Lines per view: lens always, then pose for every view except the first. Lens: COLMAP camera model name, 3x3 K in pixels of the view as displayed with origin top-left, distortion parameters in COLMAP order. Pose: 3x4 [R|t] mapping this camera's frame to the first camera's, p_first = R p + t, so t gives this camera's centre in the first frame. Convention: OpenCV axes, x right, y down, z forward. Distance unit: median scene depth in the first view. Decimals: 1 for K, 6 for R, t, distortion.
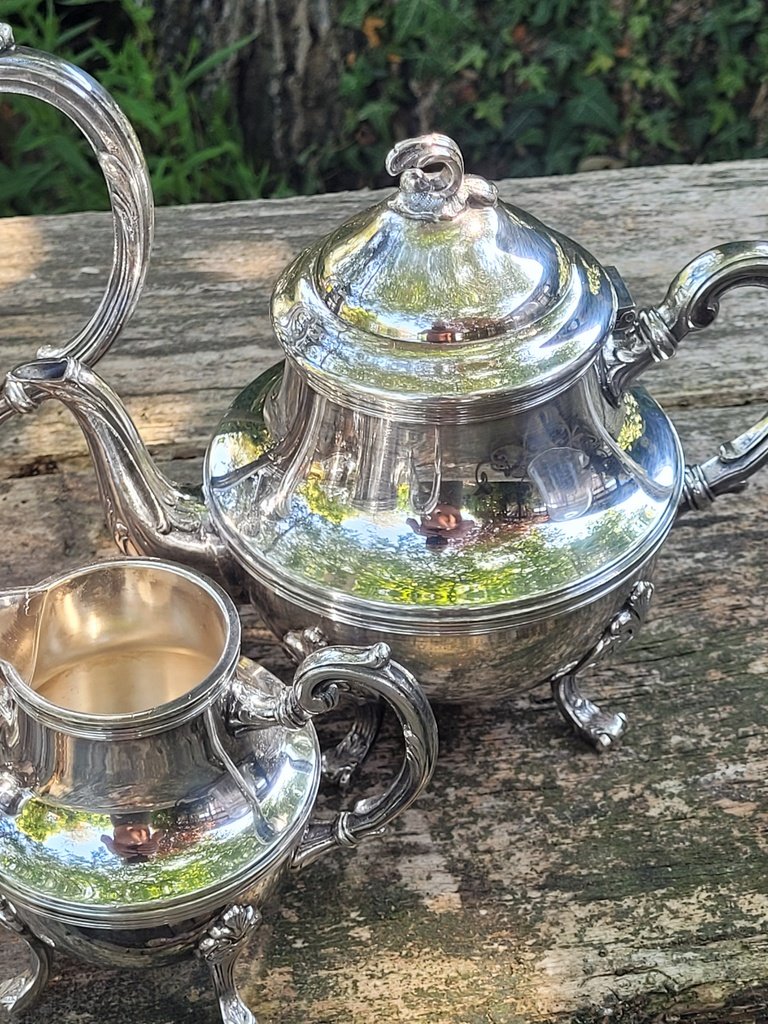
lens RADIAL K [[1977.9, 0, 389.4], [0, 1977.9, 480.4], [0, 0, 1]] dist [0.003442, 0.000000]
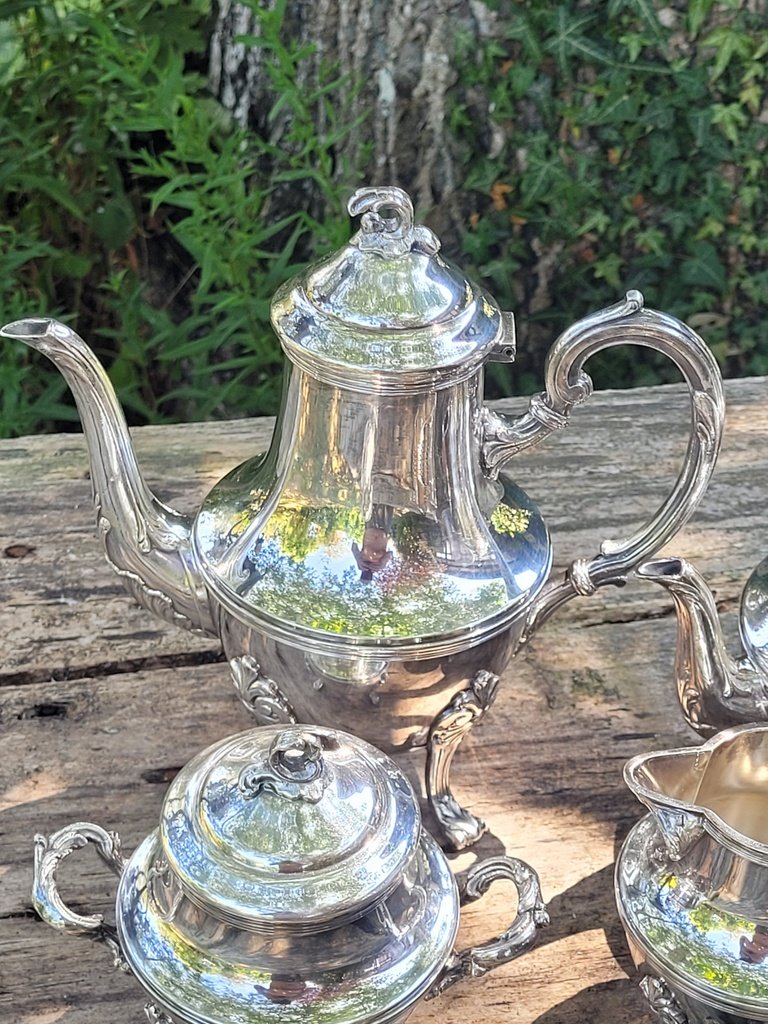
lens RADIAL K [[1977.9, 0, 382.3], [0, 1977.9, 505.3], [0, 0, 1]] dist [0.003442, 0.000000]
pose [[0.998773, 0.004991, 0.049264, -0.298921], [-0.002971, 0.999155, -0.040996, -0.031627], [-0.049427, 0.040799, 0.997944, -0.168786]]
